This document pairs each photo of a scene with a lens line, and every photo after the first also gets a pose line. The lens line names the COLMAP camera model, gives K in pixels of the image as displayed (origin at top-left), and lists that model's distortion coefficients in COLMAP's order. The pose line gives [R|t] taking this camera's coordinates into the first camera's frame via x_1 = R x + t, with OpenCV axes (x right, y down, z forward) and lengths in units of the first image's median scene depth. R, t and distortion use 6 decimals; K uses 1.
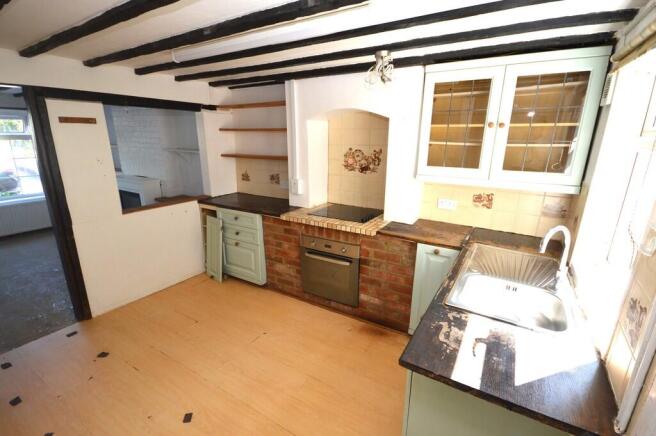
lens RADIAL K [[295.3, 0, 326.5], [0, 295.3, 220.9], [0, 0, 1]] dist [0.002378, 0.000077]
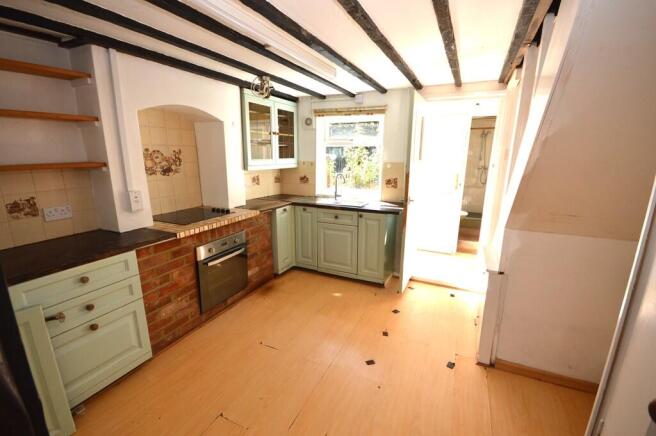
lens RADIAL K [[293.2, 0, 313.8], [0, 293.2, 219.2], [0, 0, 1]] dist [-0.000538, -0.000130]
pose [[-0.059731, -0.226627, 0.972148, -0.861524], [0.270011, 0.933914, 0.234304, -0.129128], [-0.961003, 0.276486, 0.005408, 0.611141]]
